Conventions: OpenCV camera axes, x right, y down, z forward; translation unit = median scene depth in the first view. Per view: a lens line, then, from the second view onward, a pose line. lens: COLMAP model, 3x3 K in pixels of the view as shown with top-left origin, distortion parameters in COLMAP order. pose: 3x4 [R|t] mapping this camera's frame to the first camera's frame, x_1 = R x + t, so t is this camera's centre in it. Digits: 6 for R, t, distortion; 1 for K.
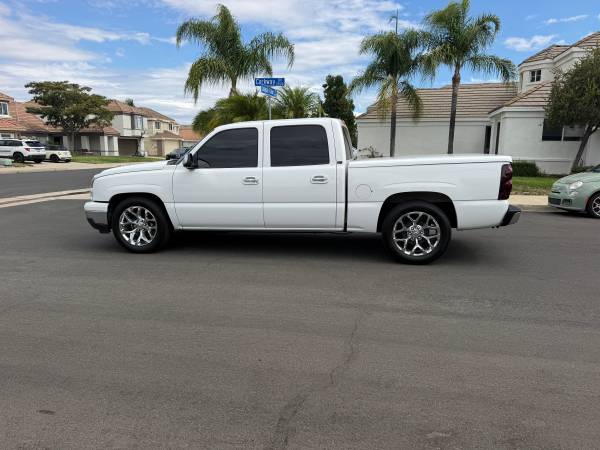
lens RADIAL K [[436.4, 0, 298.1], [0, 436.4, 217.1], [0, 0, 1]] dist [0.027279, -0.042211]
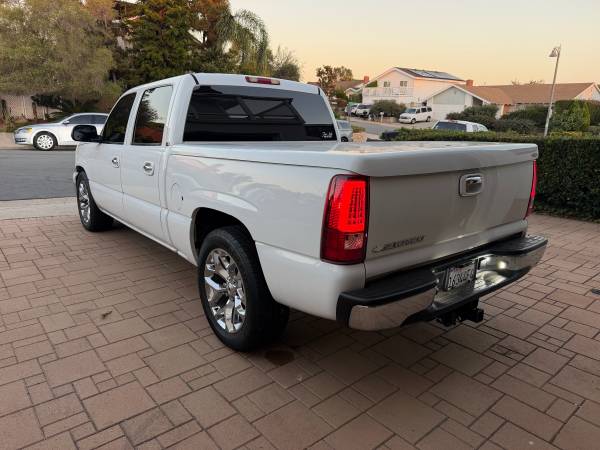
lens RADIAL K [[434.4, 0, 300.0], [0, 434.4, 225.0], [0, 0, 1]] dist [0.028040, -0.028786]
pose [[0.753881, 0.169827, -0.634683, 0.198449], [-0.127361, 0.985466, 0.112409, -0.032401], [0.644548, -0.003910, 0.764554, 0.198446]]
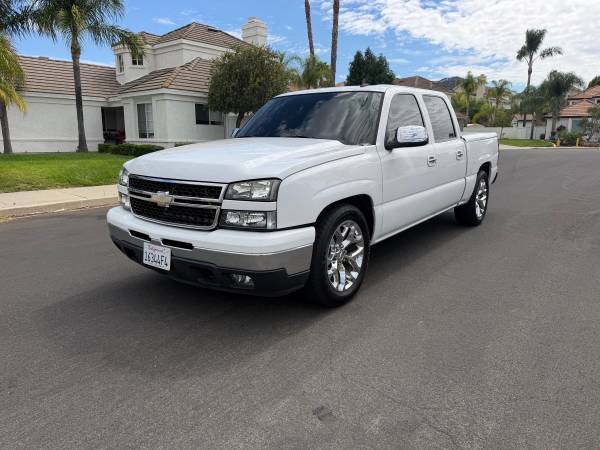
lens RADIAL K [[434.4, 0, 300.0], [0, 434.4, 225.0], [0, 0, 1]] dist [0.028040, -0.028786]
pose [[0.436747, -0.181008, 0.881186, -0.296527], [0.137726, 0.981454, 0.133343, -0.034217], [-0.888979, 0.063125, 0.453576, 0.271203]]
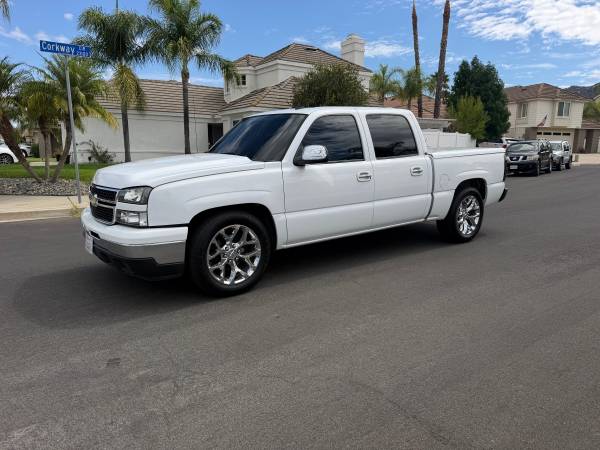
lens RADIAL K [[434.4, 0, 300.0], [0, 434.4, 225.0], [0, 0, 1]] dist [0.028040, -0.028786]
pose [[0.670630, -0.128782, 0.730528, -0.262315], [0.110793, 0.991157, 0.073019, -0.020698], [-0.733471, 0.031969, 0.678968, 0.163008]]
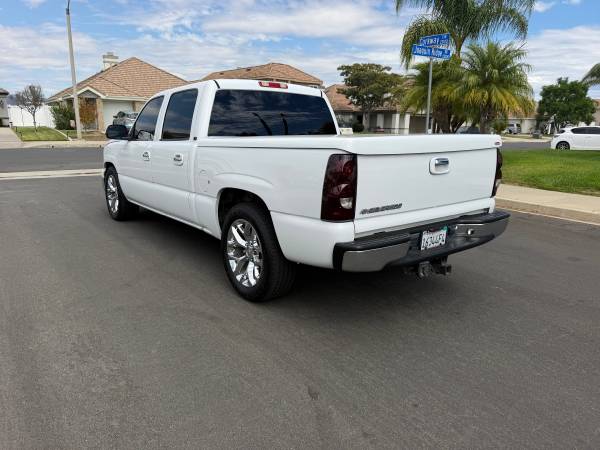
lens RADIAL K [[434.4, 0, 300.0], [0, 434.4, 225.0], [0, 0, 1]] dist [0.028040, -0.028786]
pose [[0.747550, 0.162366, -0.644055, 0.223824], [-0.120781, 0.986725, 0.108563, -0.025142], [0.653132, -0.003367, 0.757237, 0.169806]]
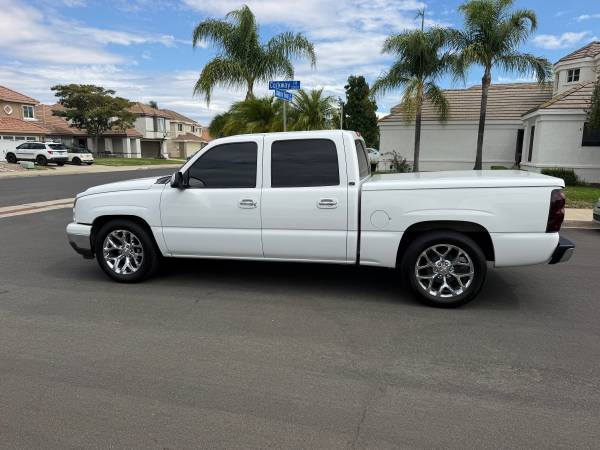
lens RADIAL K [[435.0, 0, 294.6], [0, 435.0, 217.2], [0, 0, 1]] dist [0.024107, -0.039867]
pose [[0.998170, 0.010001, -0.059631, 0.010928], [-0.009984, 0.999950, 0.000573, -0.018373], [0.059633, 0.000023, 0.998220, 0.047576]]
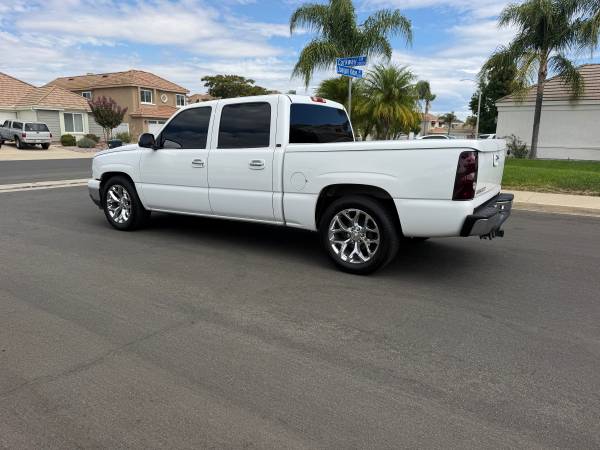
lens RADIAL K [[434.4, 0, 300.0], [0, 434.4, 225.0], [0, 0, 1]] dist [0.028040, -0.028786]
pose [[0.926868, 0.085606, -0.365496, 0.141591], [-0.070635, 0.996031, 0.054165, -0.005664], [0.368682, -0.024387, 0.929236, 0.065441]]
